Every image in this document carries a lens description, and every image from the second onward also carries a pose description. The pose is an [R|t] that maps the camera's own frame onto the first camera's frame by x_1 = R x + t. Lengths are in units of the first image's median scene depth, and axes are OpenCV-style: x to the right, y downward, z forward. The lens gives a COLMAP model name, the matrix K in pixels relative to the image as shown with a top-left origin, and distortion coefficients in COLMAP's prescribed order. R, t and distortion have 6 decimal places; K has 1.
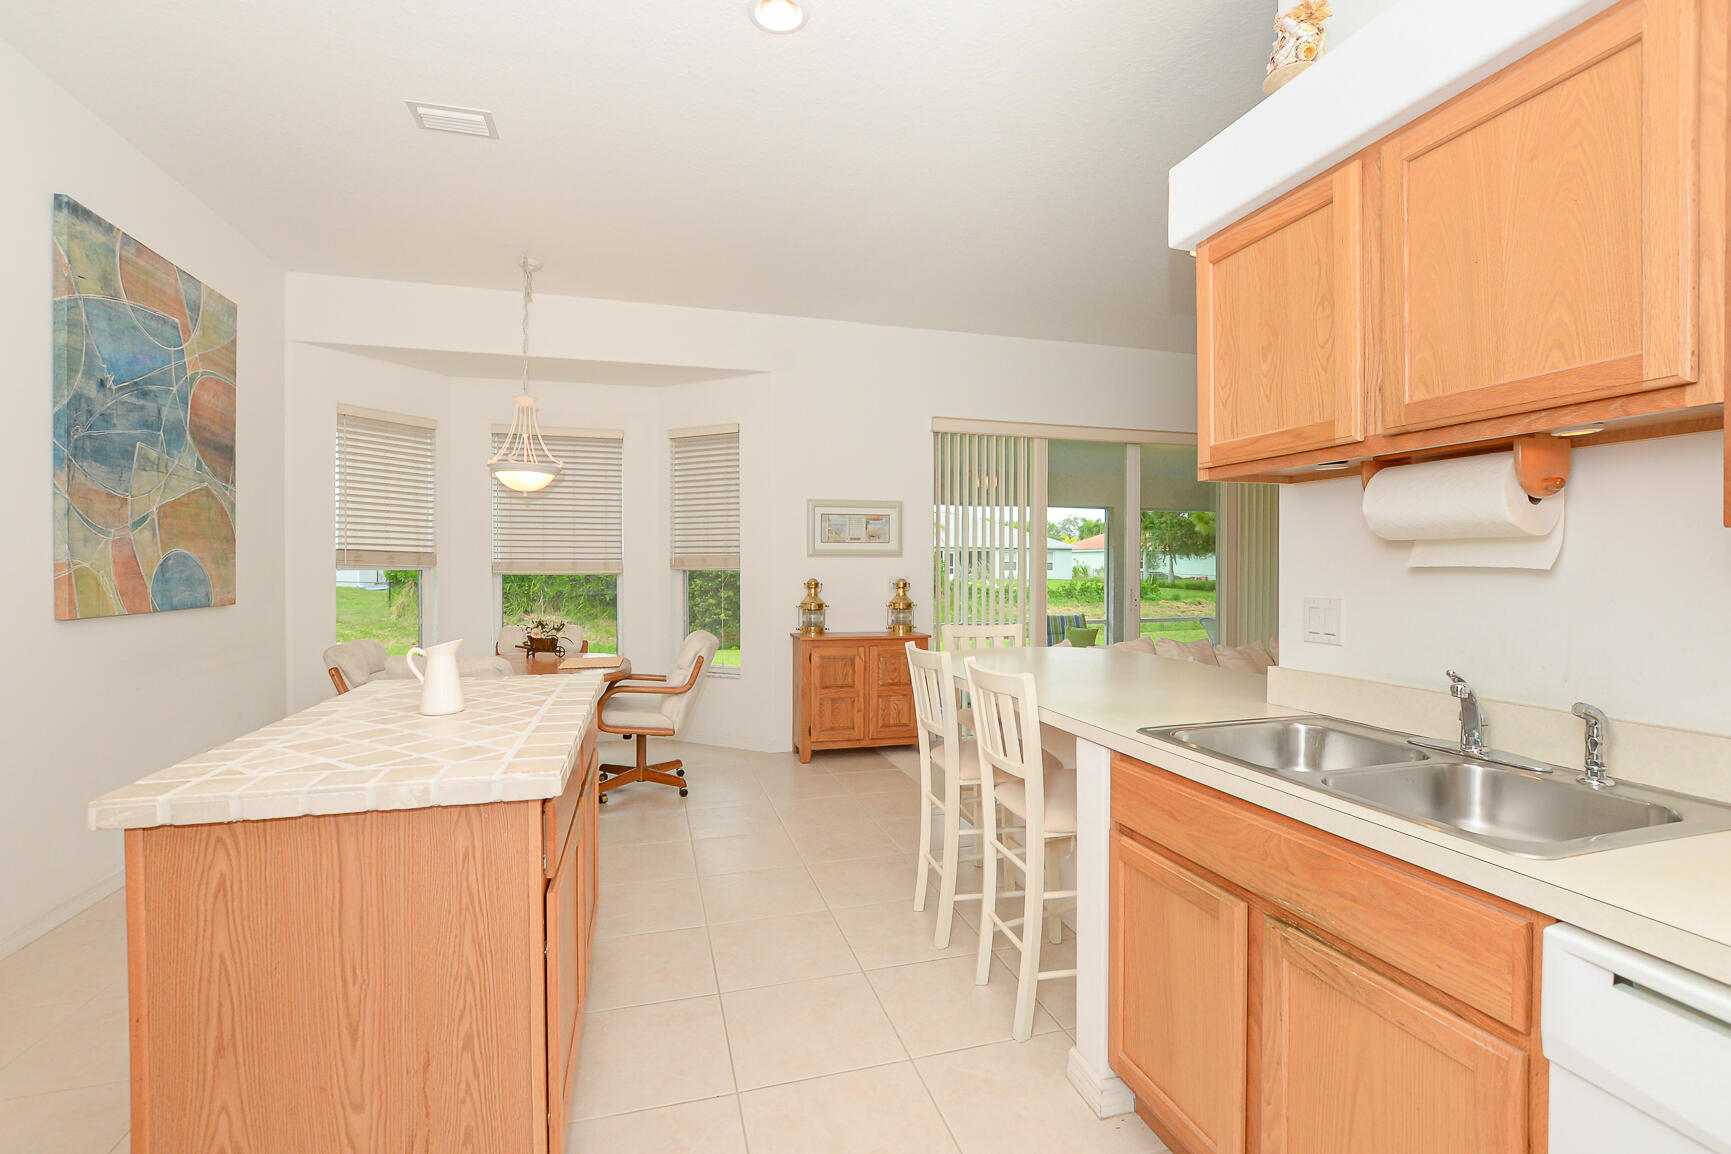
lens RADIAL K [[770.2, 0, 867.7], [0, 770.2, 570.4], [0, 0, 1]] dist [-0.000898, -0.000015]
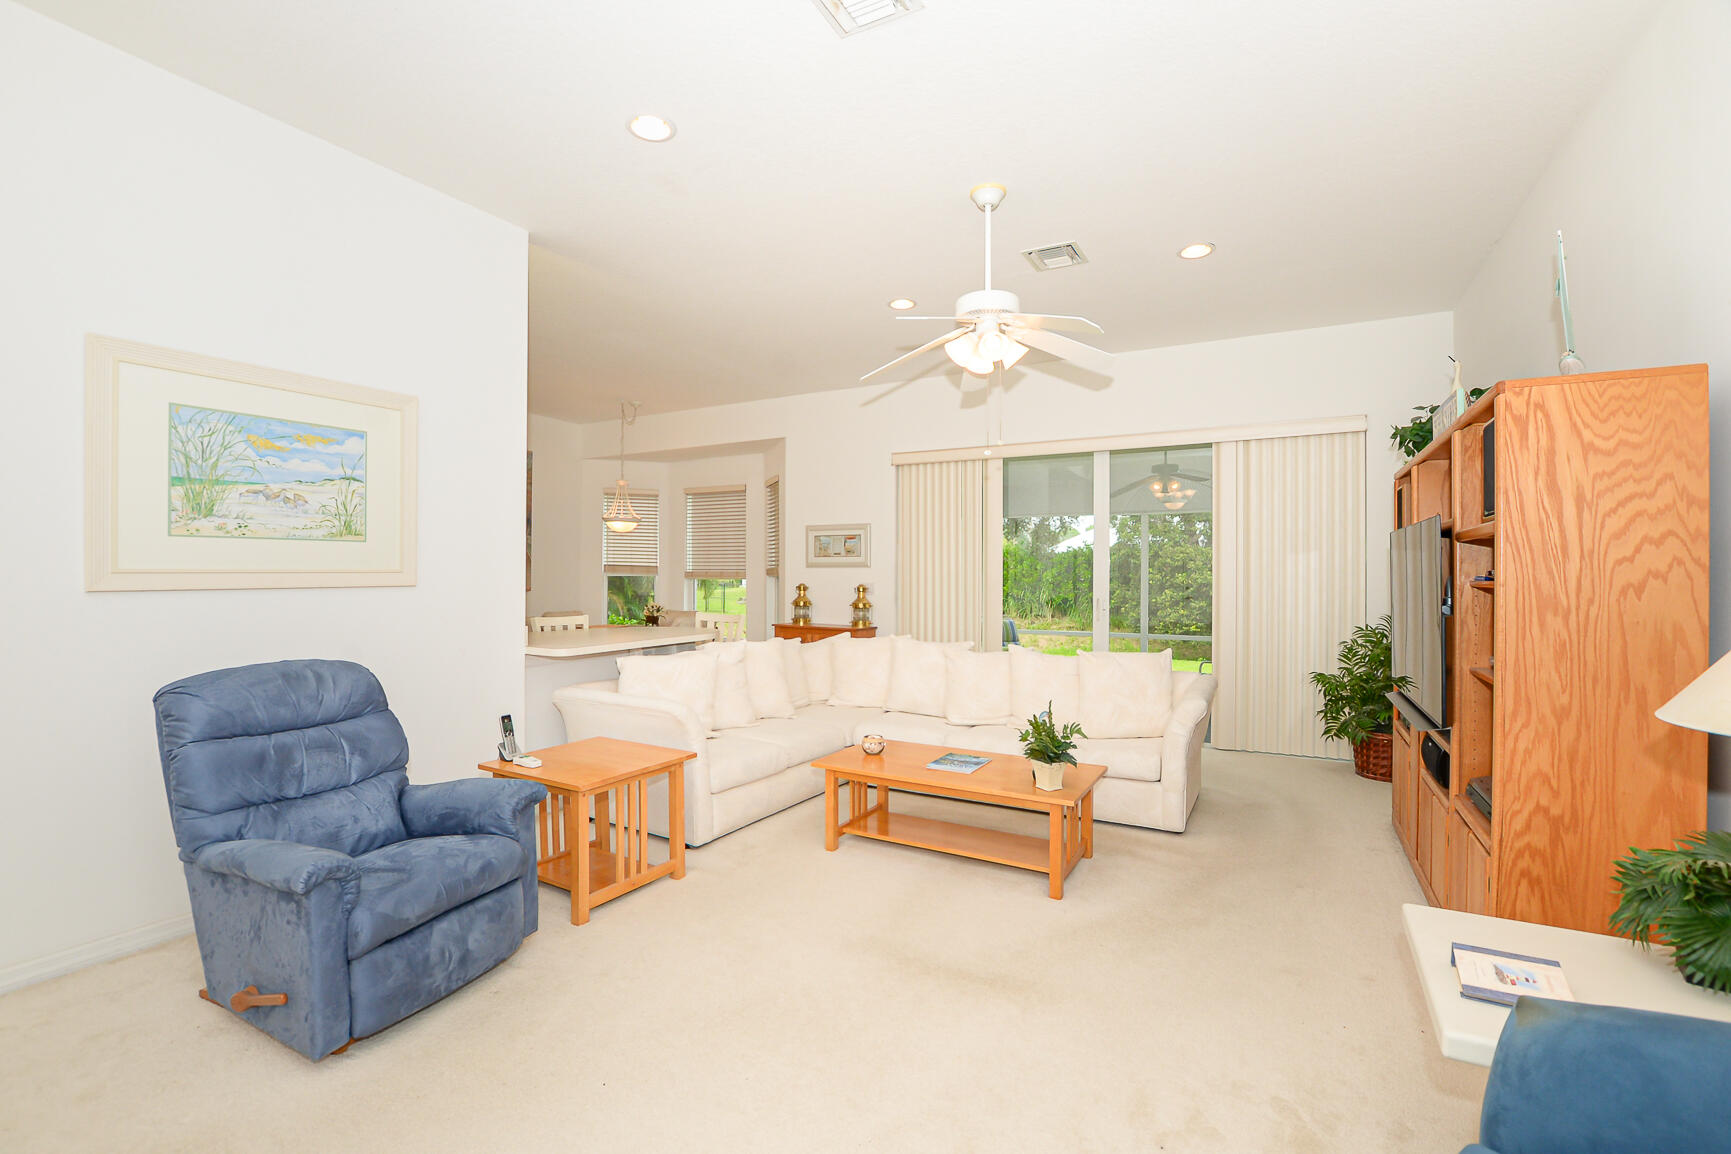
lens RADIAL K [[770.2, 0, 864.4], [0, 770.2, 578.2], [0, 0, 1]] dist [-0.000898, -0.000015]
pose [[0.707499, 0.004950, -0.706697, 0.941830], [-0.007034, 0.999975, -0.000037, 0.000444], [0.706679, 0.004997, 0.707516, 0.103099]]
